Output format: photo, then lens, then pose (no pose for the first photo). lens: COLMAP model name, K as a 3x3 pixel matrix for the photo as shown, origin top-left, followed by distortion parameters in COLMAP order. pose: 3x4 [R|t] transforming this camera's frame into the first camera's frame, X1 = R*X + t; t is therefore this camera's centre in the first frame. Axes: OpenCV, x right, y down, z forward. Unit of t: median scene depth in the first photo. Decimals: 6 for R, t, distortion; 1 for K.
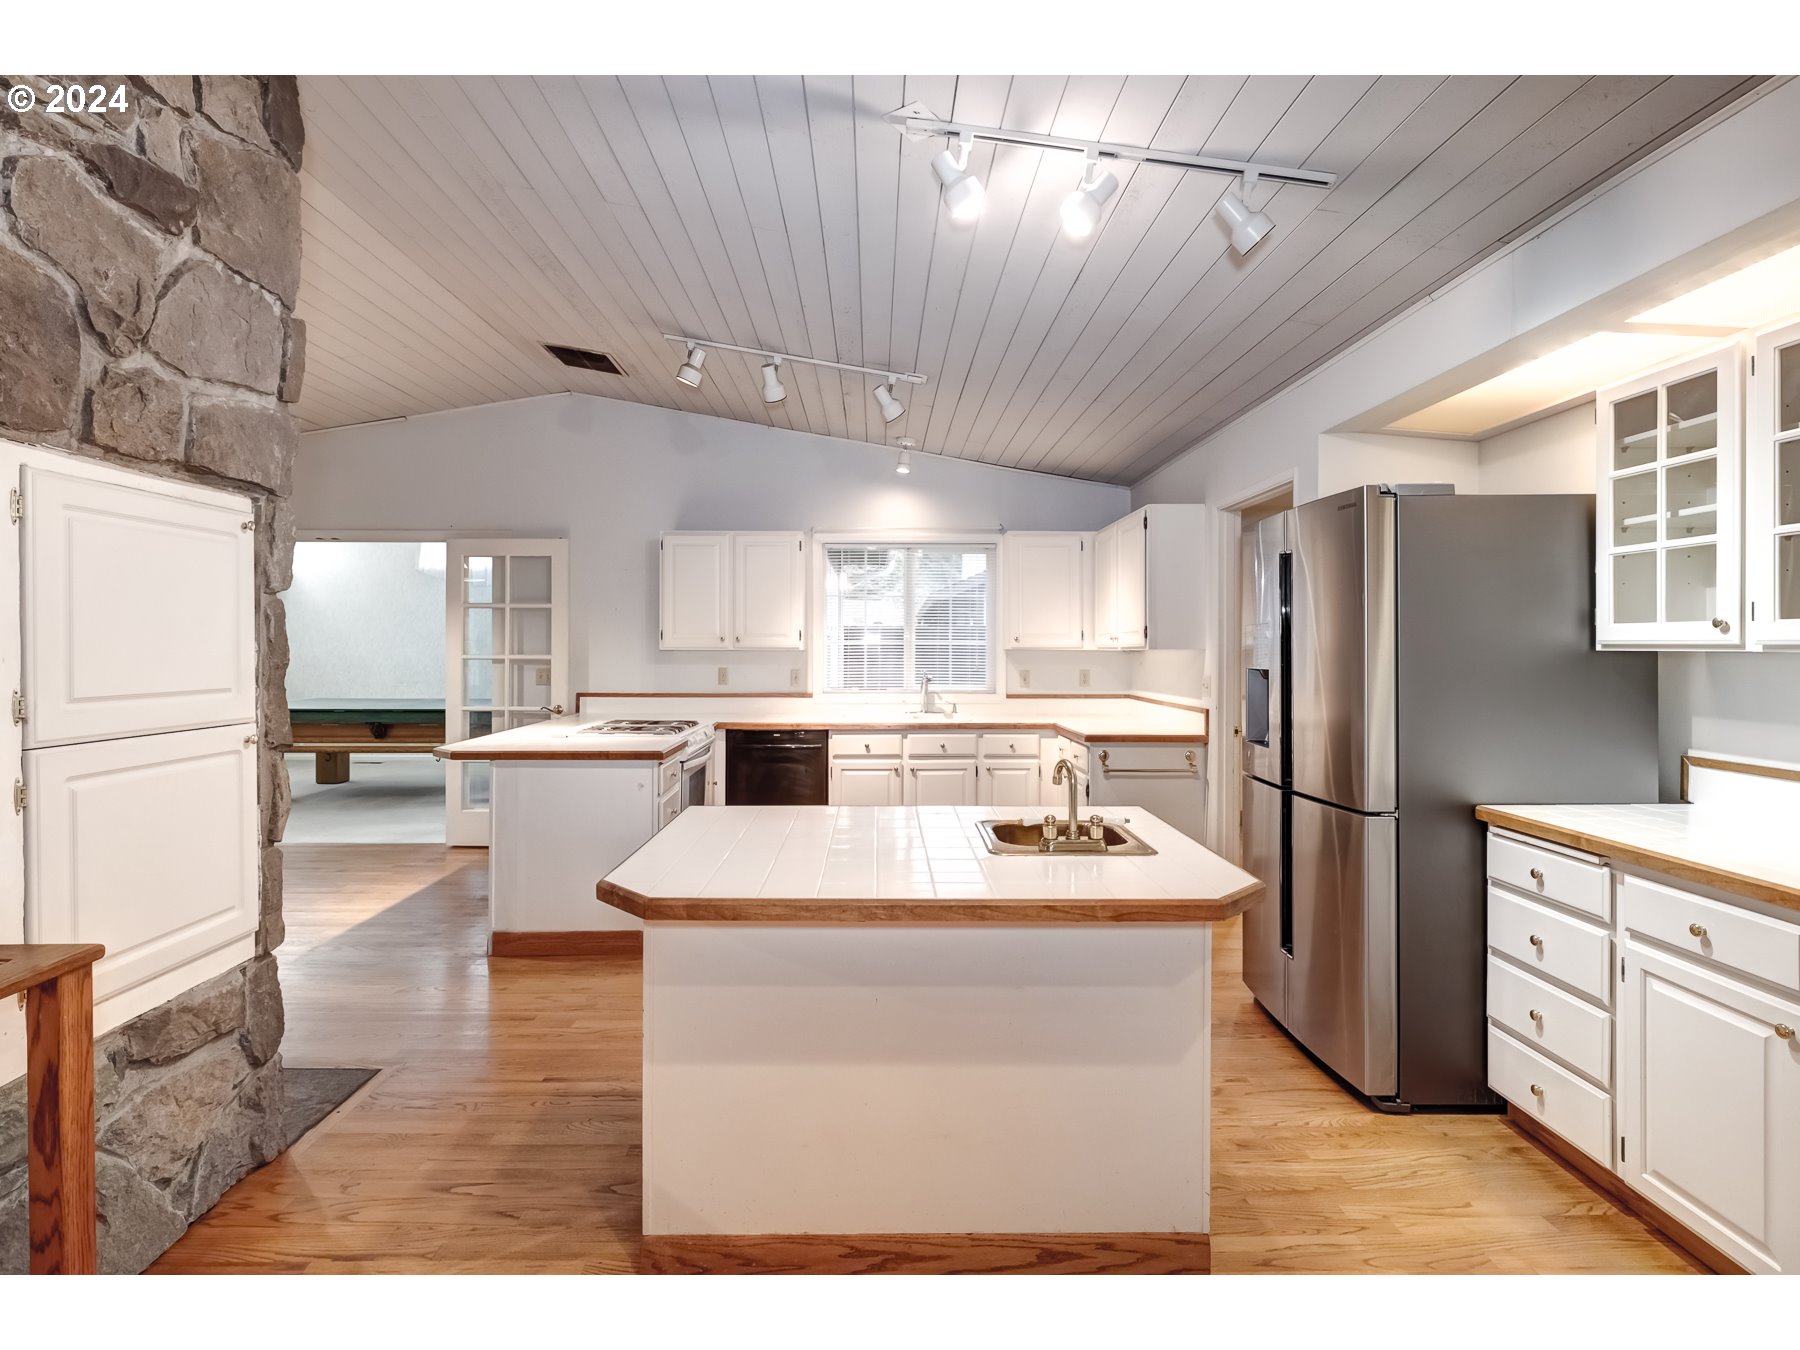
lens RADIAL K [[885.0, 0, 865.6], [0, 885.0, 644.0], [0, 0, 1]] dist [0.001674, -0.001558]
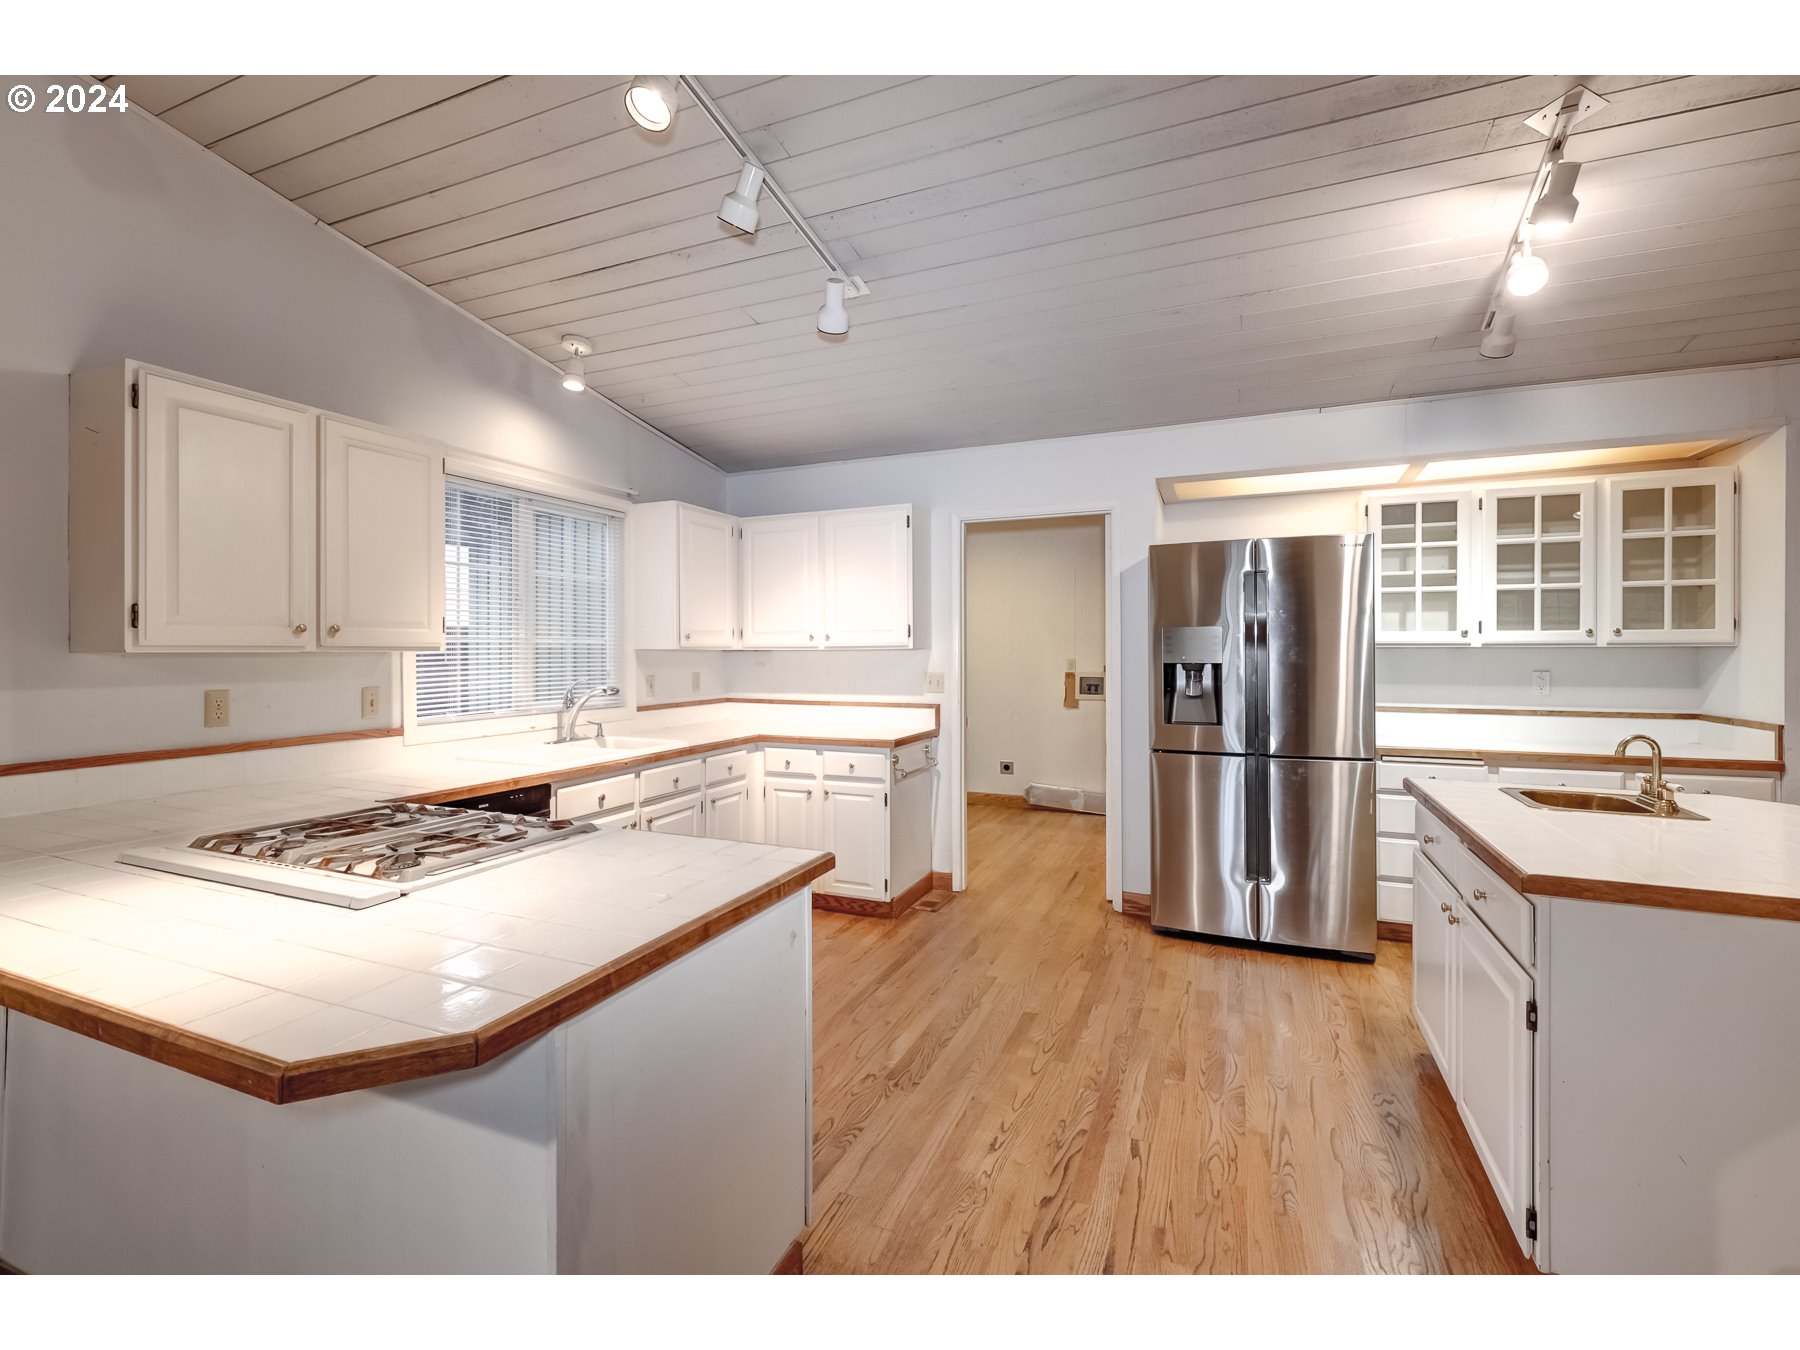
lens RADIAL K [[816.6, 0, 897.2], [0, 816.6, 656.1], [0, 0, 1]] dist [0.000532, -0.000572]
pose [[0.403043, -0.008896, 0.915138, -1.086321], [-0.000881, 0.999949, 0.010109, 0.011150], [-0.915180, -0.004881, 0.403015, 1.317975]]
